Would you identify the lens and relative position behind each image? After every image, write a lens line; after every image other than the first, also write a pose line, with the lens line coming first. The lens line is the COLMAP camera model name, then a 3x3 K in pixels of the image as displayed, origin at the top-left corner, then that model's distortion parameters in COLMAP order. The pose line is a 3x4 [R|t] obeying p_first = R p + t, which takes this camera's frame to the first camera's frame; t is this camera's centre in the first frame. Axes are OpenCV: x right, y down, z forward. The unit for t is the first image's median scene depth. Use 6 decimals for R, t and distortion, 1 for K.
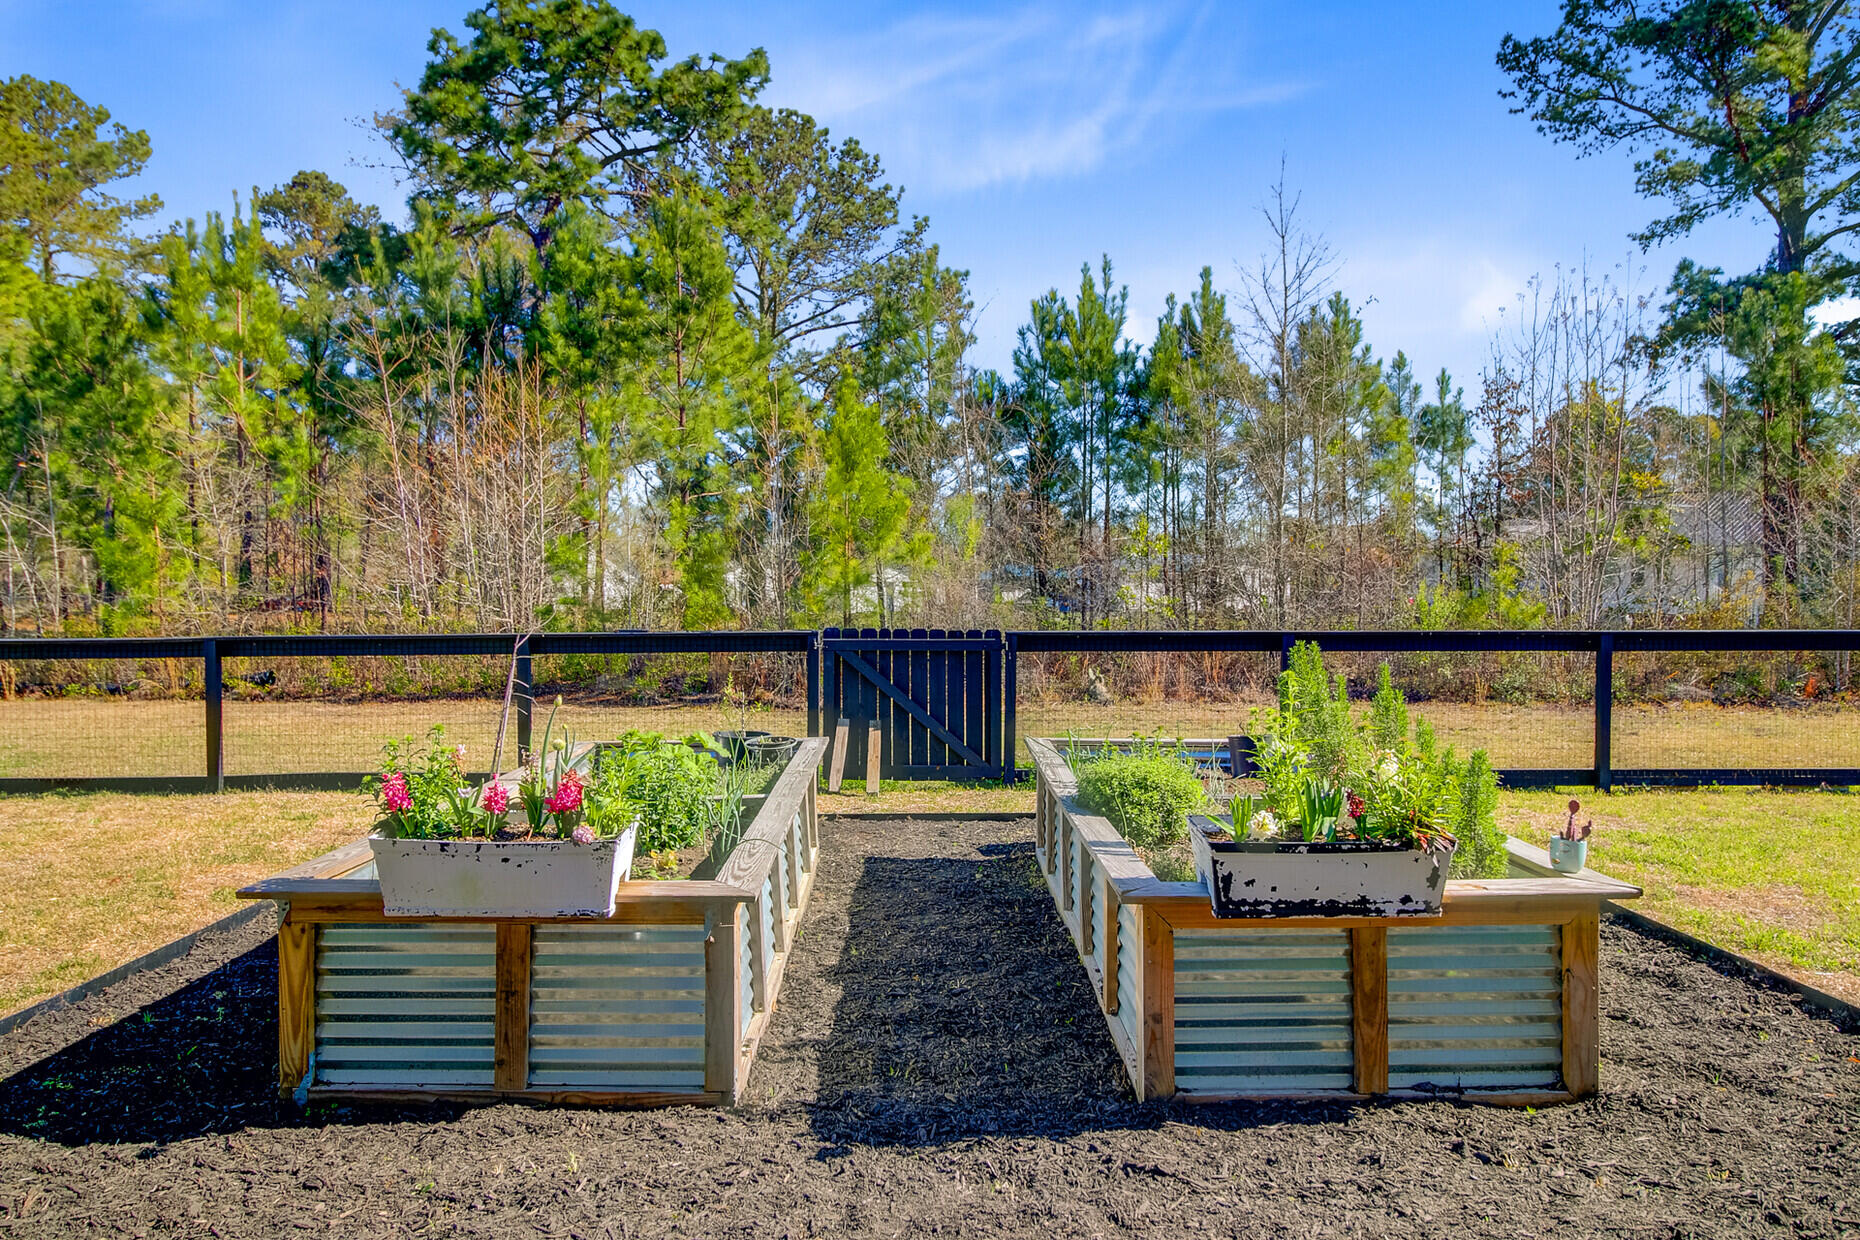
lens RADIAL K [[1296.6, 0, 929.4], [0, 1296.6, 639.3], [0, 0, 1]] dist [0.000304, -0.005330]
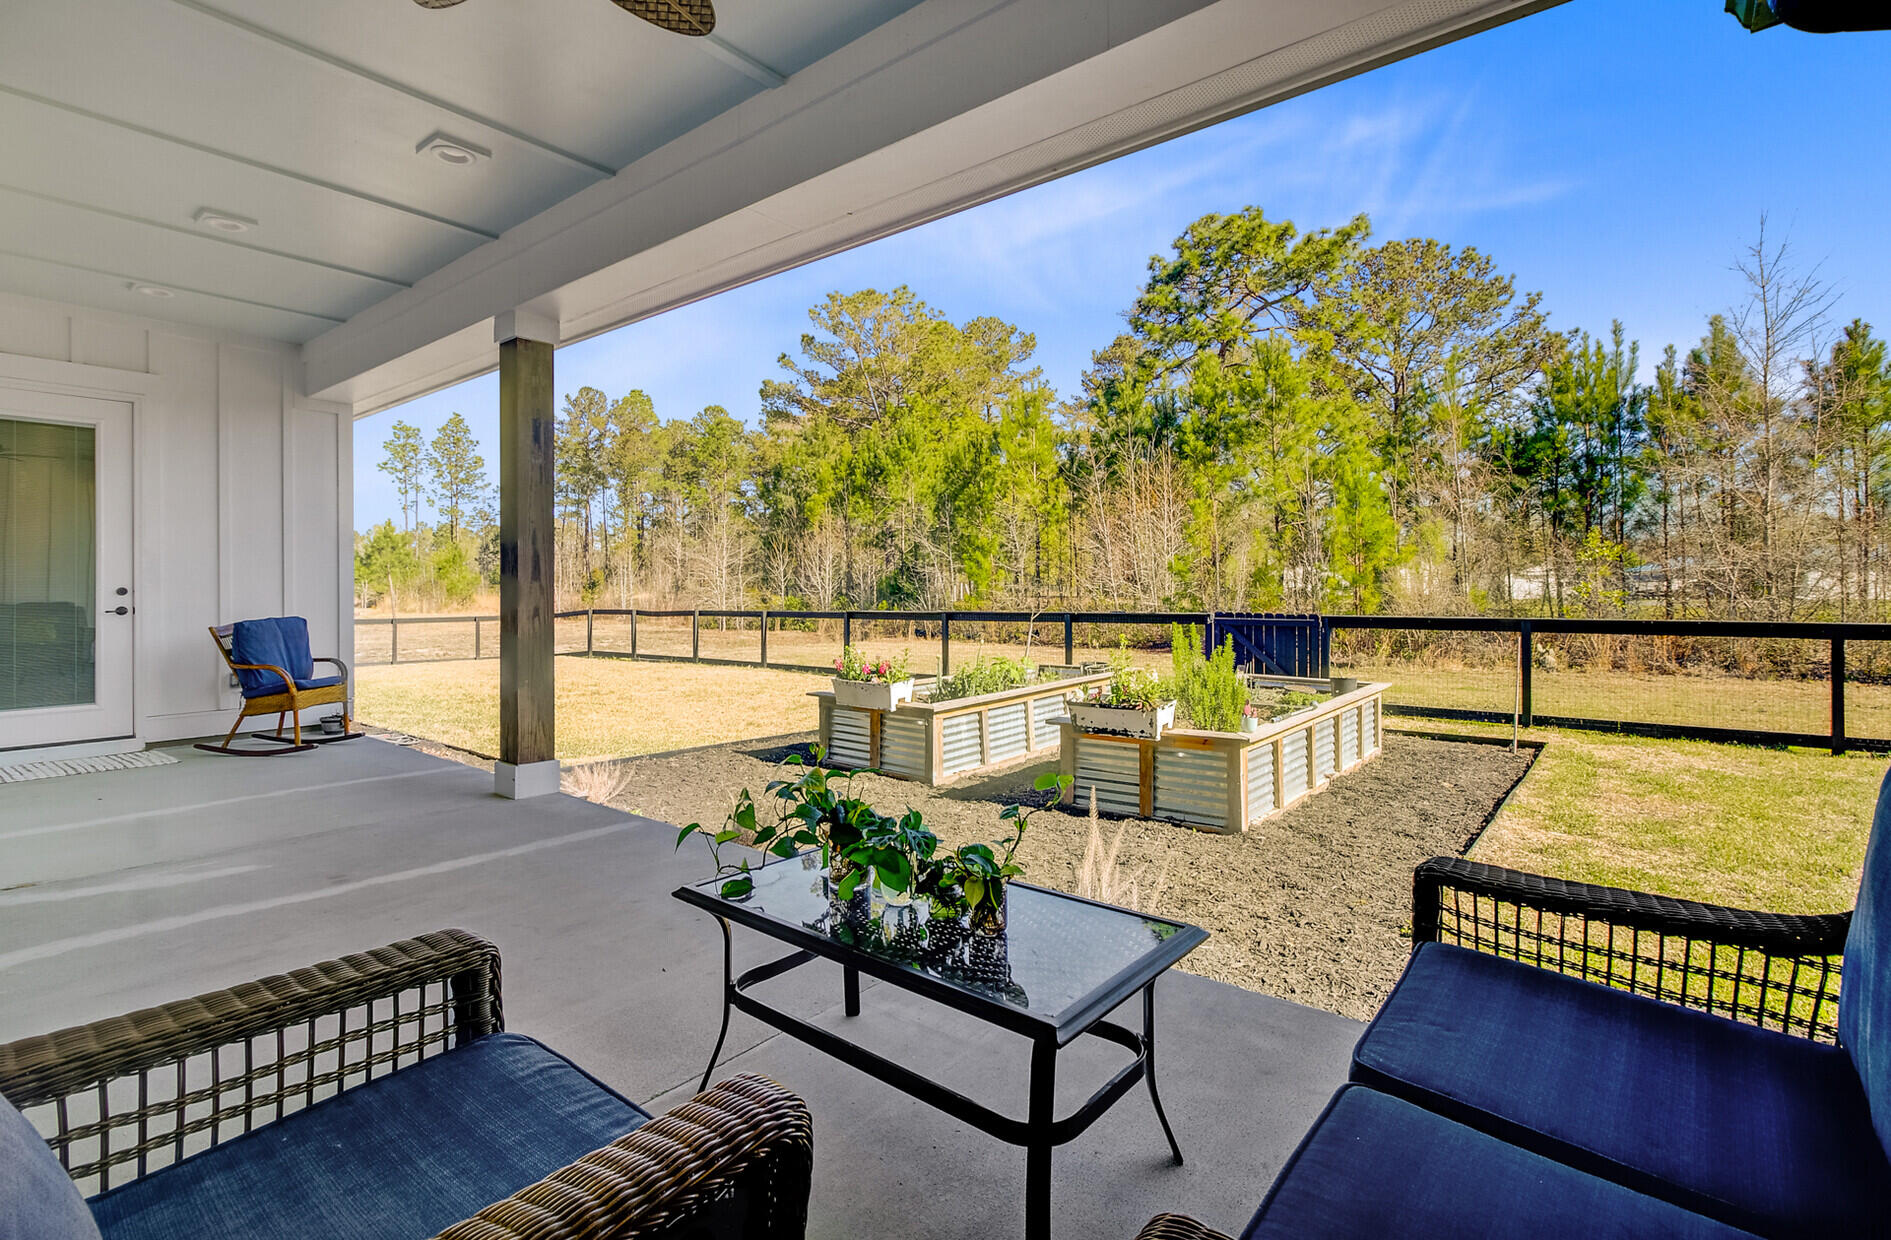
lens RADIAL K [[871.8, 0, 959.6], [0, 871.8, 589.3], [0, 0, 1]] dist [0.002410, 0.000808]
pose [[0.792022, -0.001644, -0.610490, 0.149440], [-0.016119, 0.999591, -0.023603, -0.002120], [0.610280, 0.028535, 0.791672, -0.064859]]
